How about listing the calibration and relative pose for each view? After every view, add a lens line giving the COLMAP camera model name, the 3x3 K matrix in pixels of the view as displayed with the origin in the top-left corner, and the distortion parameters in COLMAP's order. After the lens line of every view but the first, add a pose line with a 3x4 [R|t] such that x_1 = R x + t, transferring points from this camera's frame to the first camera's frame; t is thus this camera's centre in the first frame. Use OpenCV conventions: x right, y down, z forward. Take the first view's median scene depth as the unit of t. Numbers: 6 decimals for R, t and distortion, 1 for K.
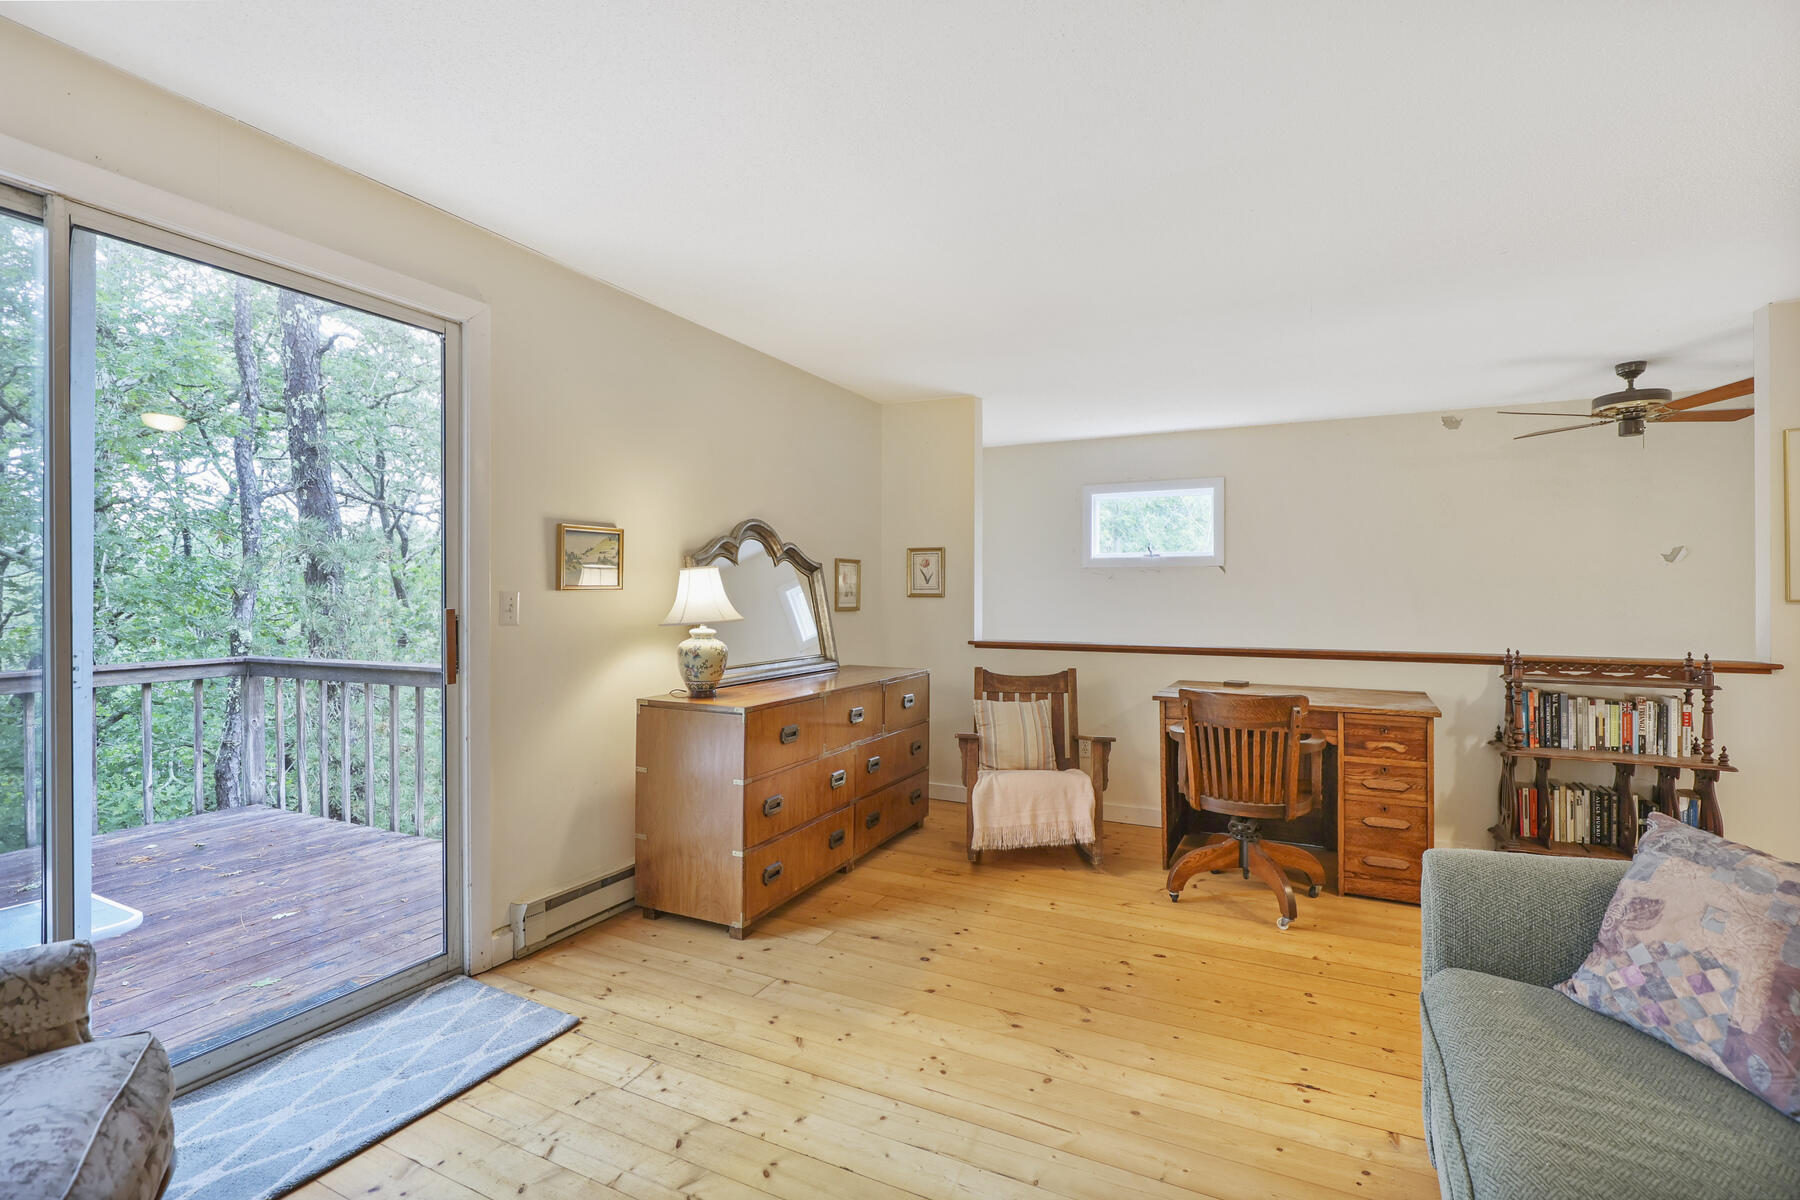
lens RADIAL K [[818.3, 0, 916.2], [0, 818.3, 605.3], [0, 0, 1]] dist [0.000887, -0.000407]
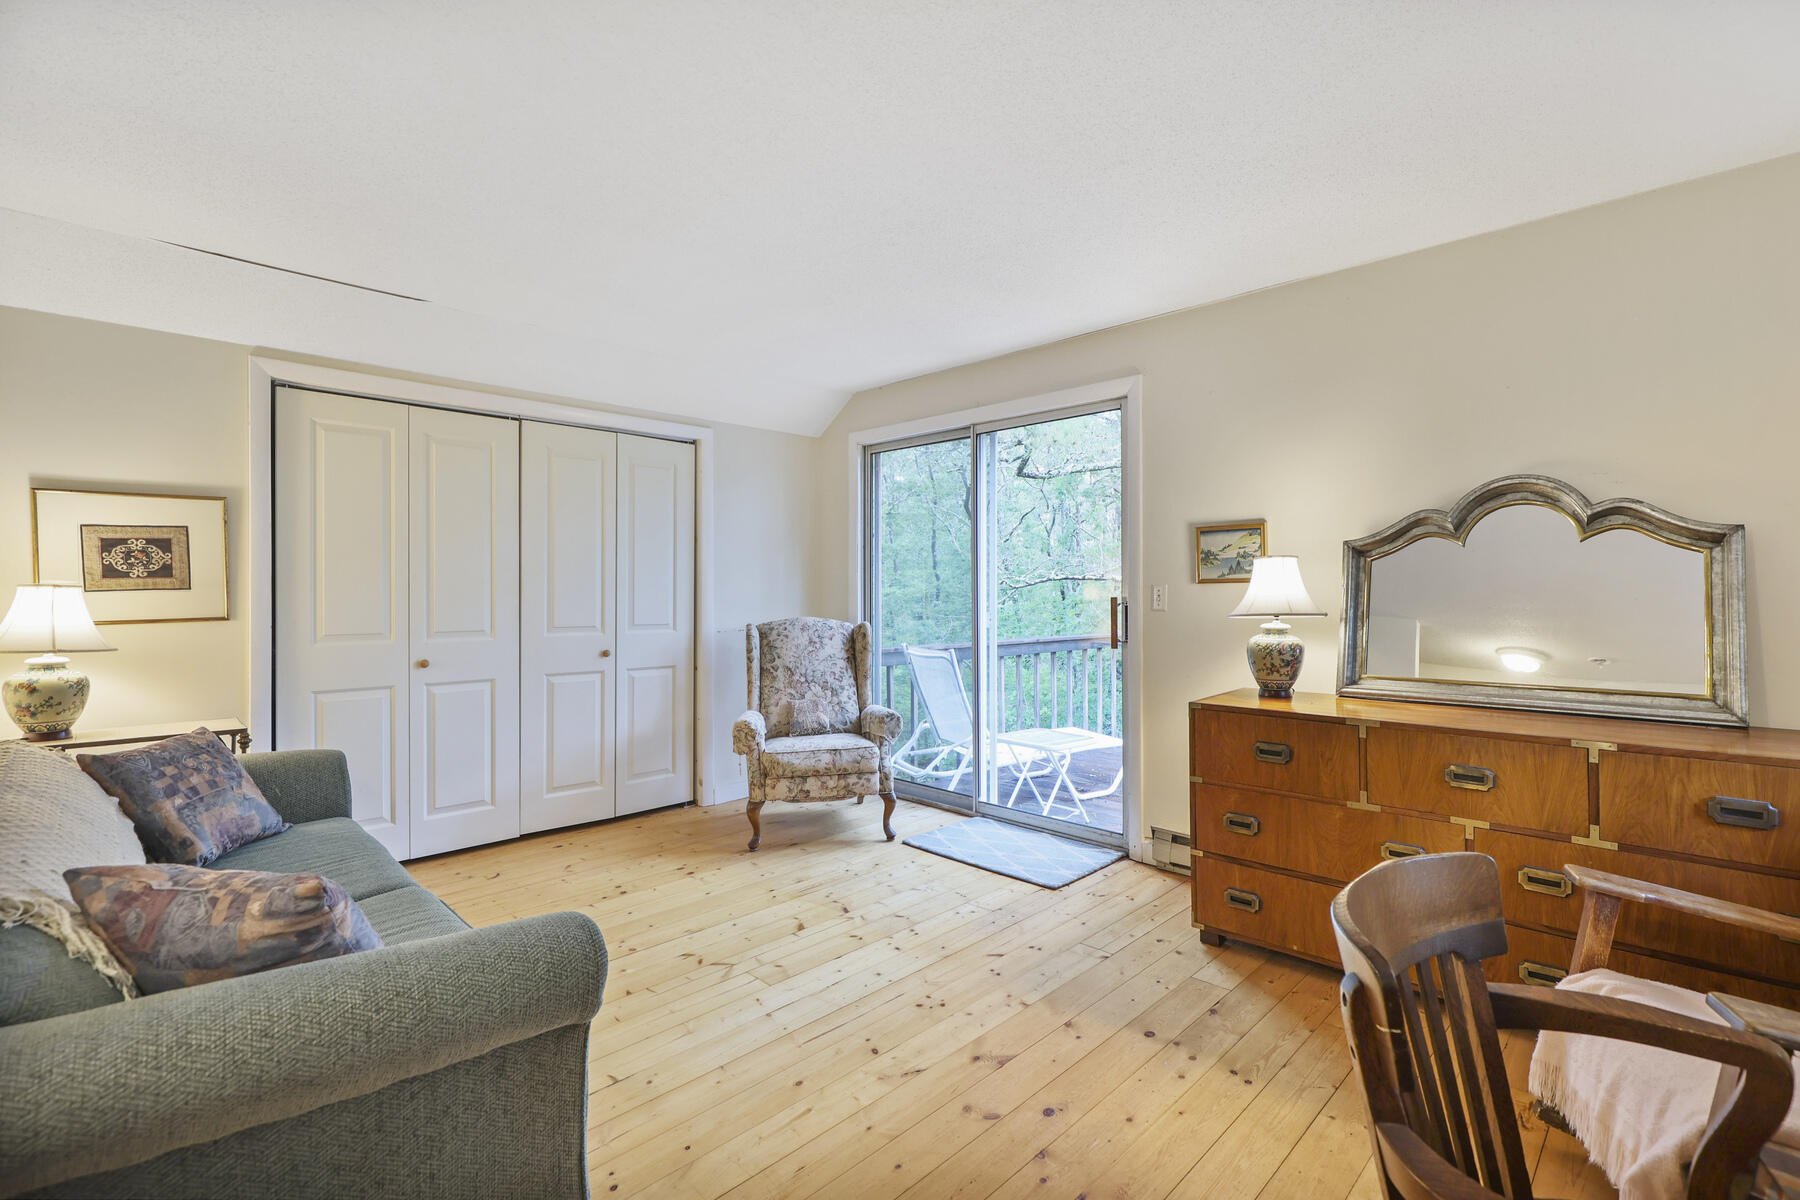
lens RADIAL K [[818.3, 0, 916.2], [0, 818.3, 586.0], [0, 0, 1]] dist [0.000887, -0.000407]
pose [[-0.308875, 0.004708, -0.951091, 1.041452], [-0.001596, 0.999984, 0.005469, -0.025488], [0.951101, 0.003207, -0.308863, 1.244283]]
